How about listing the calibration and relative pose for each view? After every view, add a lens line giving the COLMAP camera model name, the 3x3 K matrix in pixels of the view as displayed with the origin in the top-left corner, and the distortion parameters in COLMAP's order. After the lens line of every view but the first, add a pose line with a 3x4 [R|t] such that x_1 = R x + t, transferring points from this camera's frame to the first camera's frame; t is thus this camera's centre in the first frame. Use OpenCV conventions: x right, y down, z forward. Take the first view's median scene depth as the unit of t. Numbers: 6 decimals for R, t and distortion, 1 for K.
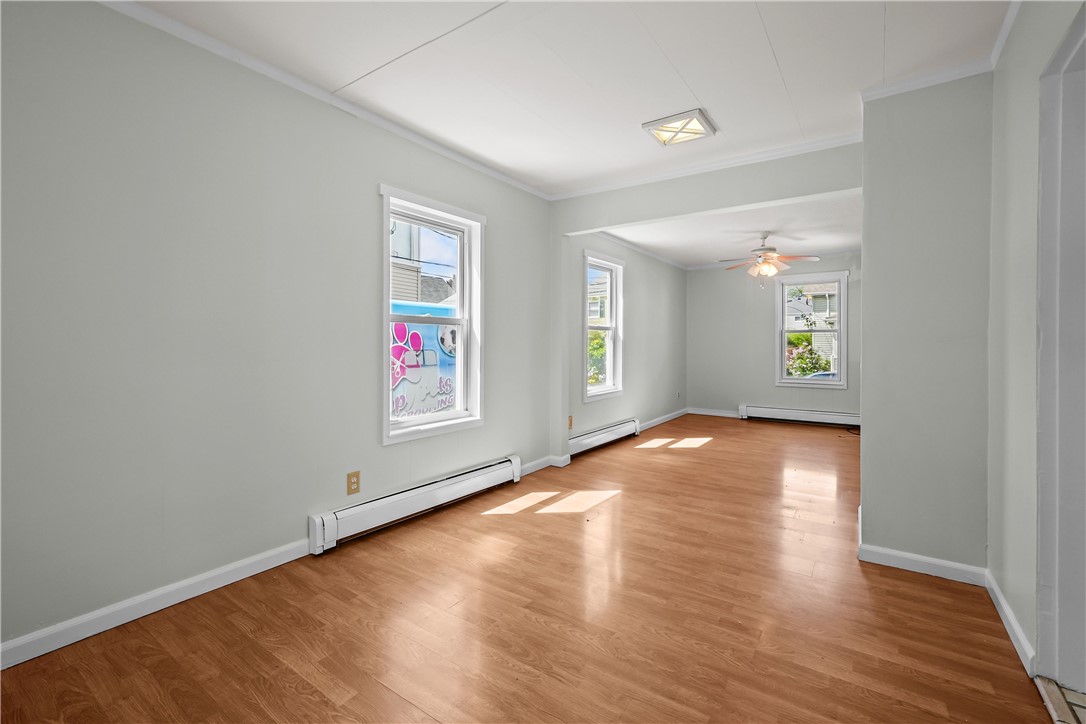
lens RADIAL K [[464.0, 0, 550.3], [0, 464.0, 346.8], [0, 0, 1]] dist [-0.000950, 0.000846]
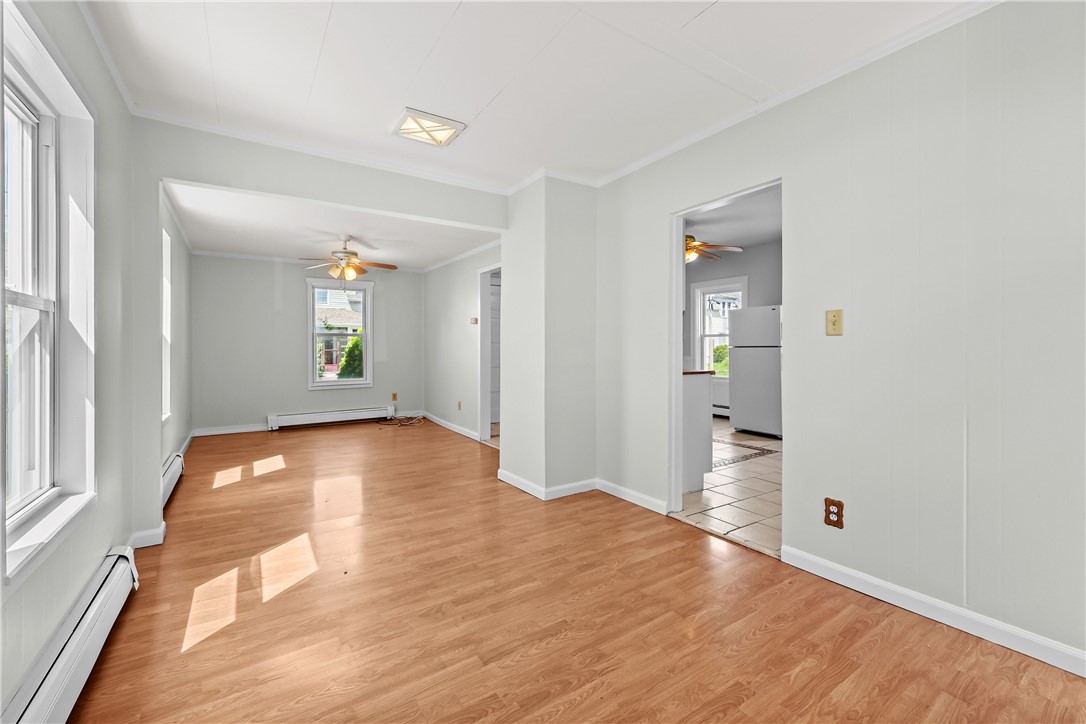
lens RADIAL K [[464.0, 0, 550.3], [0, 464.0, 346.8], [0, 0, 1]] dist [-0.000950, 0.000846]
pose [[0.370578, -0.005541, 0.928785, -0.543673], [0.010740, 0.999941, 0.001681, -0.007214], [-0.928739, 0.009352, 0.370616, 0.400216]]
